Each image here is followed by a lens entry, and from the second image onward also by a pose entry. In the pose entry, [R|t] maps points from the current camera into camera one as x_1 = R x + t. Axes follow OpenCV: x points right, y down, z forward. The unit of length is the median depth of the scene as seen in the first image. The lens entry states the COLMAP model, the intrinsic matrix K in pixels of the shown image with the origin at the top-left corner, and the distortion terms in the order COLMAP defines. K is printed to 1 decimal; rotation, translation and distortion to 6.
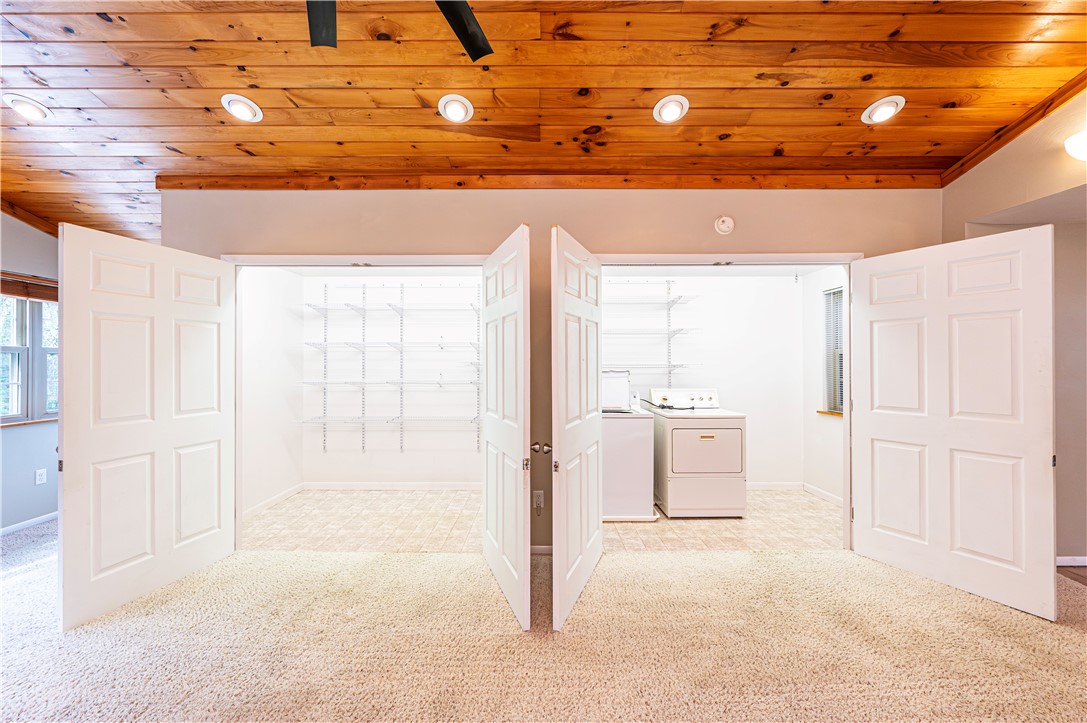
lens RADIAL K [[436.8, 0, 546.7], [0, 436.8, 364.2], [0, 0, 1]] dist [0.000477, -0.000292]
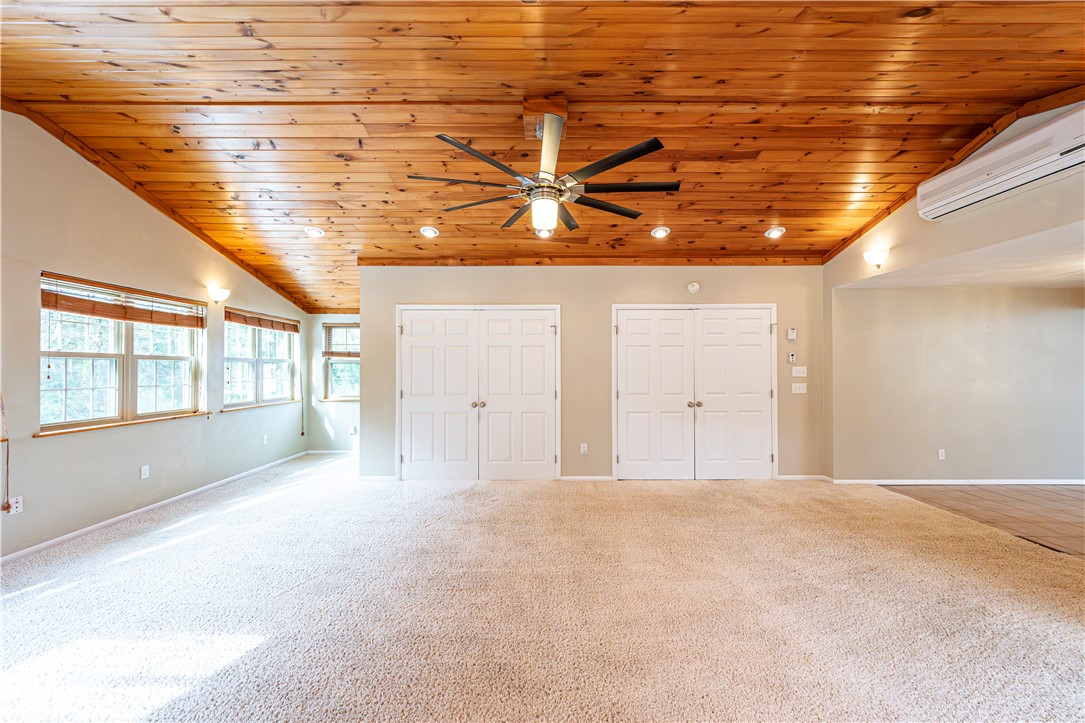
lens RADIAL K [[445.5, 0, 540.2], [0, 445.5, 368.5], [0, 0, 1]] dist [-0.002095, 0.000261]
pose [[0.999789, 0.000034, -0.020557, -0.166248], [-0.000008, 0.999999, 0.001306, -0.004201], [0.020557, -0.001305, 0.999788, -0.795839]]
